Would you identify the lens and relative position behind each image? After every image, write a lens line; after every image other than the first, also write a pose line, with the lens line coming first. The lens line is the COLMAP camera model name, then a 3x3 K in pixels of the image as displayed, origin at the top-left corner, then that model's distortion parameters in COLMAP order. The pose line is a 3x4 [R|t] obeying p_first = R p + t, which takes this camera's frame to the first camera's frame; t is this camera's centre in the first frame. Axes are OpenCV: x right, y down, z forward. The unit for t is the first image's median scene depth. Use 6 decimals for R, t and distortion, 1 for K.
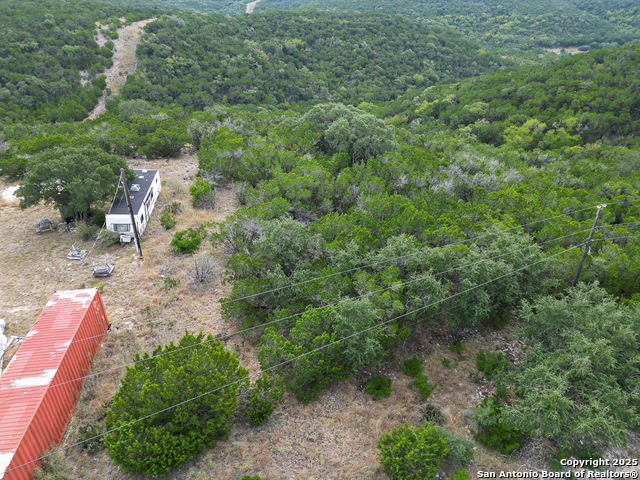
lens RADIAL K [[446.6, 0, 317.2], [0, 446.6, 243.0], [0, 0, 1]] dist [0.073280, -0.065550]
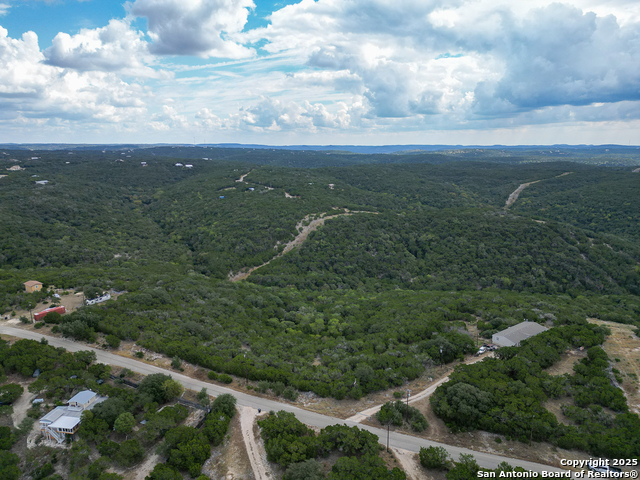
lens RADIAL K [[446.6, 0, 316.3], [0, 446.6, 241.1], [0, 0, 1]] dist [0.073280, -0.065550]
pose [[0.724179, 0.154601, -0.672059, 0.899538], [-0.343087, 0.926151, -0.156641, -0.139753], [0.598211, 0.344011, 0.723741, -0.286134]]
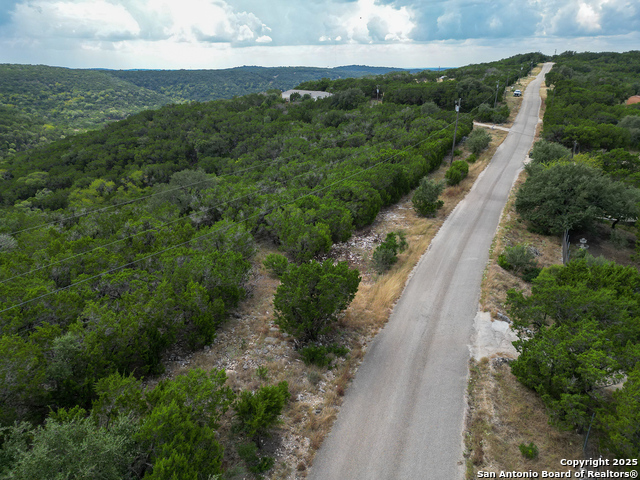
lens RADIAL K [[446.6, 0, 317.2], [0, 446.6, 243.4], [0, 0, 1]] dist [0.073280, -0.065550]
pose [[0.680952, -0.269371, 0.680987, 0.064398], [0.366659, 0.930354, 0.001371, 0.005887], [-0.633929, 0.248757, 0.732294, 0.041708]]
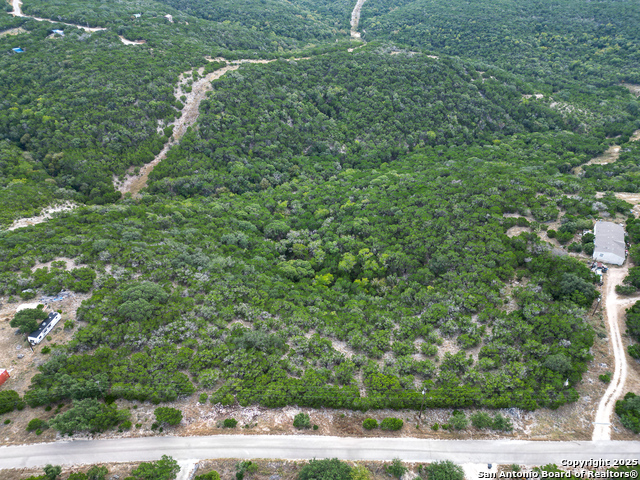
lens RADIAL K [[446.6, 0, 318.3], [0, 446.6, 242.7], [0, 0, 1]] dist [0.073280, -0.065550]
pose [[0.955102, 0.179517, -0.235697, 0.373054], [-0.158068, 0.981603, 0.107099, -0.237873], [0.250587, -0.065034, 0.965907, -0.279709]]
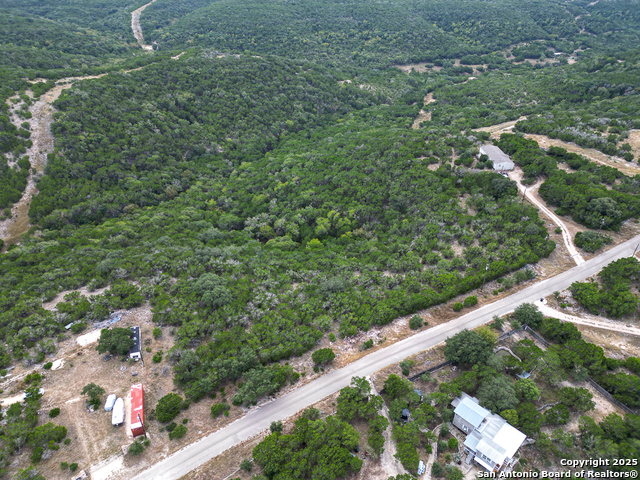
lens RADIAL K [[446.6, 0, 318.8], [0, 446.6, 242.4], [0, 0, 1]] dist [0.073280, -0.065550]
pose [[0.977623, -0.104256, 0.182713, 0.053419], [0.093449, 0.993380, 0.066815, -0.149336], [-0.188470, -0.048246, 0.980893, -0.376066]]
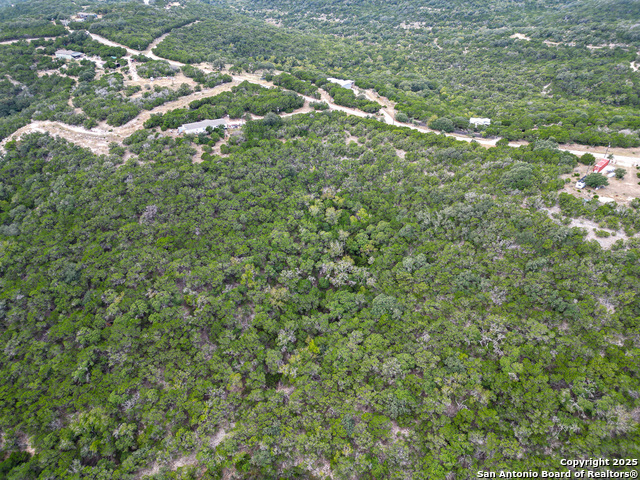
lens RADIAL K [[446.6, 0, 316.8], [0, 446.6, 238.0], [0, 0, 1]] dist [0.073280, -0.065550]
pose [[-0.599753, -0.434180, 0.672148, -0.395206], [0.412054, 0.552481, 0.724553, -0.783089], [-0.685936, 0.711514, -0.152447, 0.733682]]
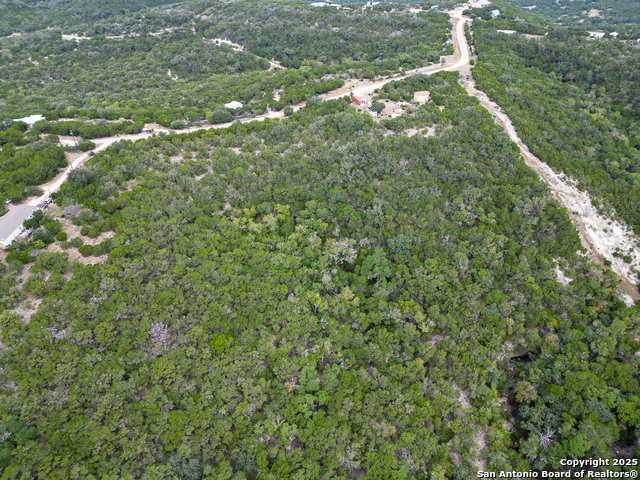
lens RADIAL K [[446.6, 0, 317.4], [0, 446.6, 241.8], [0, 0, 1]] dist [0.073280, -0.065550]
pose [[-0.984778, 0.107326, -0.136725, 0.267475], [-0.078663, 0.426248, 0.901179, -0.922191], [0.154998, 0.898217, -0.411317, 0.955561]]
